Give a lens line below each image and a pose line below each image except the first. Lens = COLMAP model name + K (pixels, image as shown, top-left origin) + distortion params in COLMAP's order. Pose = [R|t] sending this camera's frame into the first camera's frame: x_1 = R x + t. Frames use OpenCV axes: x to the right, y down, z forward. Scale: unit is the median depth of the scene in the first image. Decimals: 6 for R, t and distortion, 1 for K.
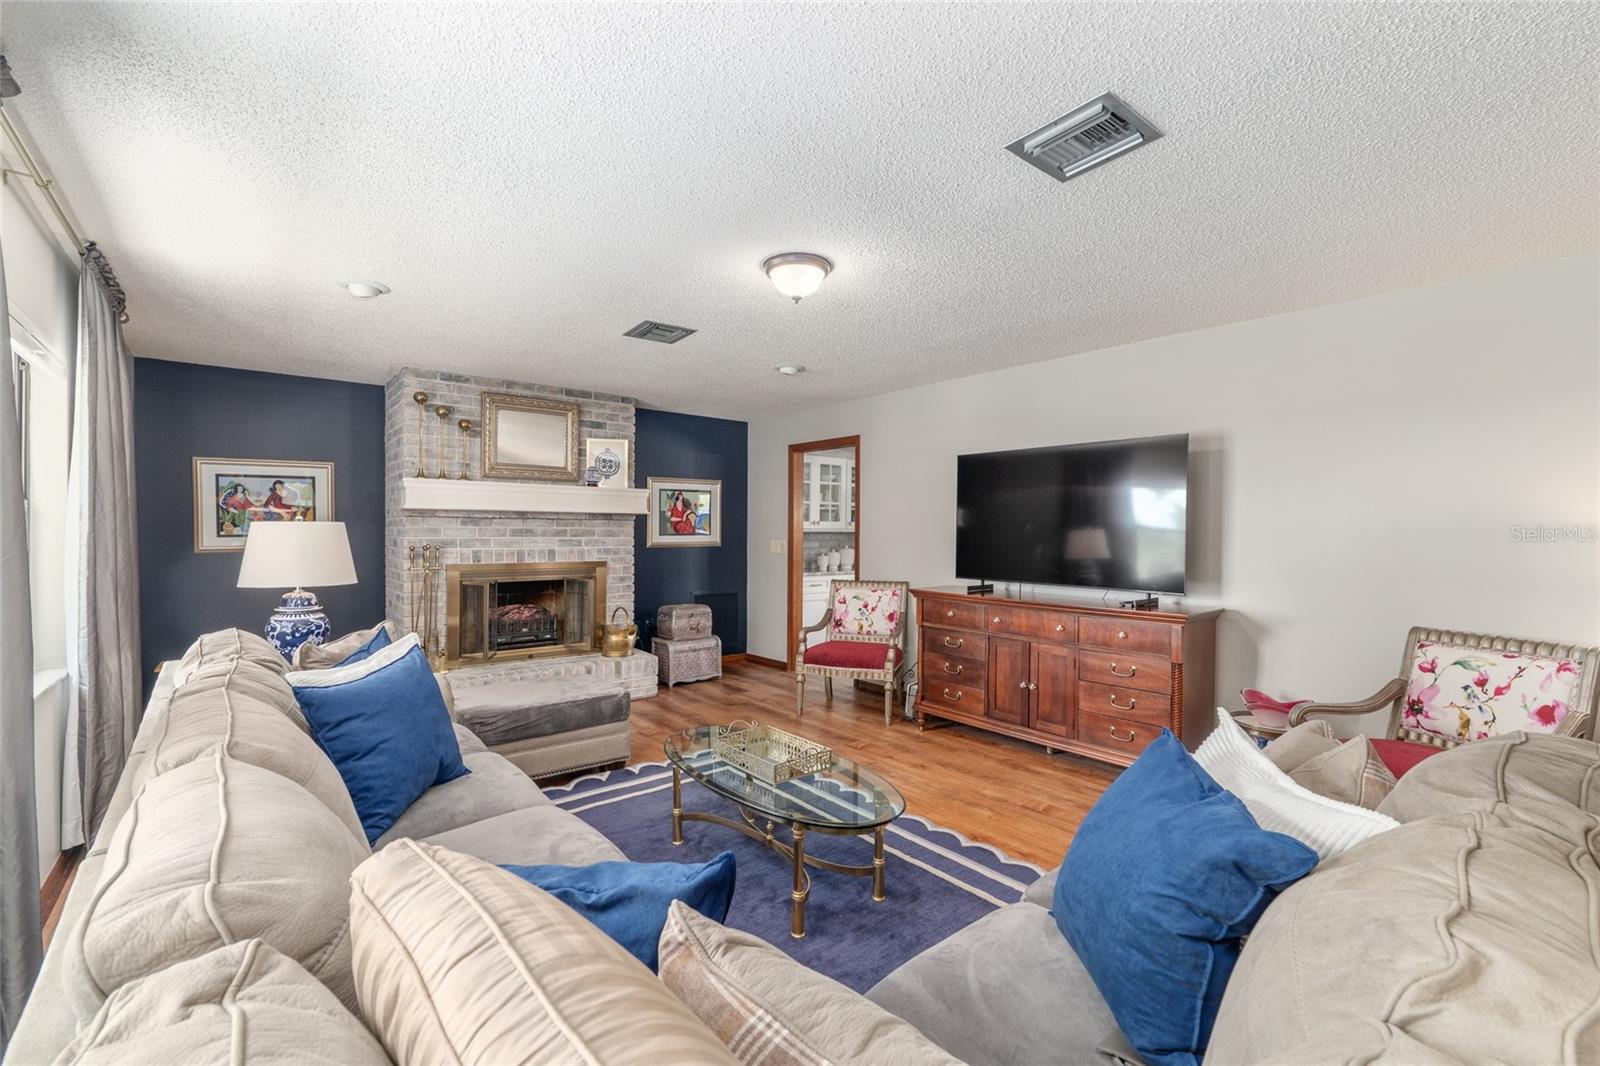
lens RADIAL K [[681.2, 0, 799.5], [0, 681.2, 538.3], [0, 0, 1]] dist [-0.008386, -0.000975]
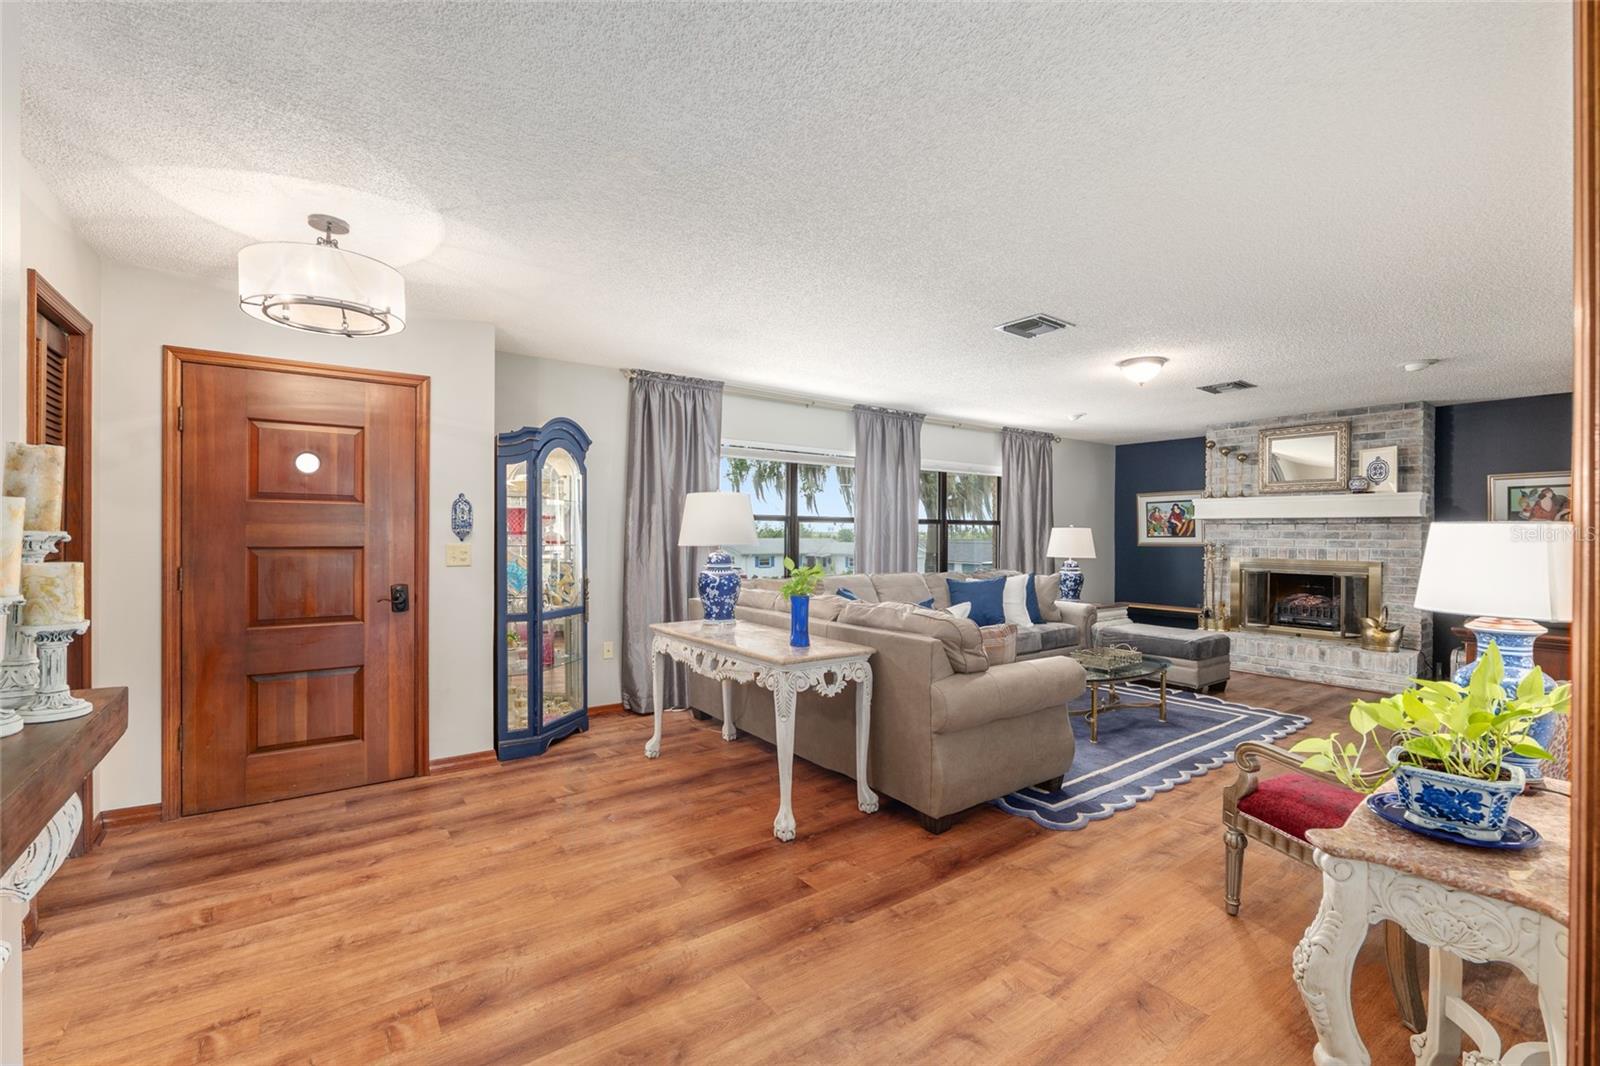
lens RADIAL K [[681.2, 0, 790.1], [0, 681.2, 535.9], [0, 0, 1]] dist [-0.008386, -0.000975]
pose [[-0.066054, -0.001824, -0.997814, 0.955863], [-0.017785, 0.999842, -0.000650, 0.011360], [0.997658, 0.017703, -0.066076, 0.167901]]
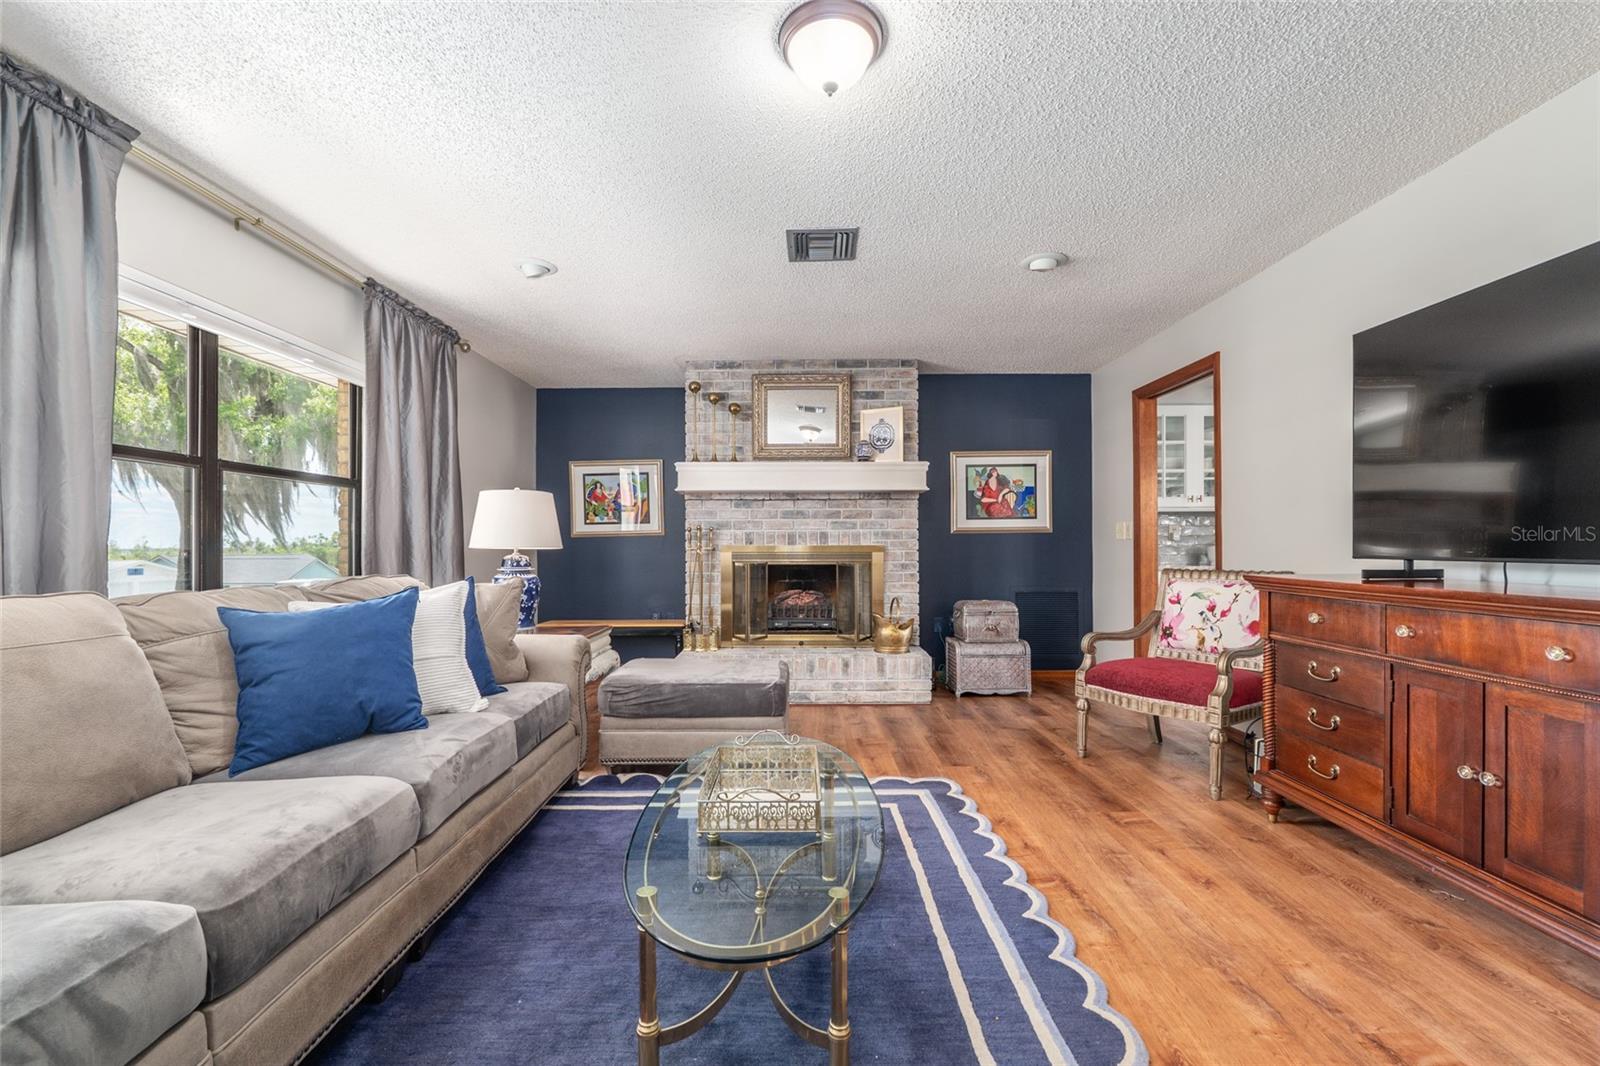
lens RADIAL K [[669.0, 0, 795.6], [0, 669.0, 544.4], [0, 0, 1]] dist [-0.012625, 0.000435]
pose [[0.768622, -0.011930, -0.639591, 0.216128], [0.002453, 0.999874, -0.015702, 0.052456], [0.639698, 0.010500, 0.768555, 0.289114]]
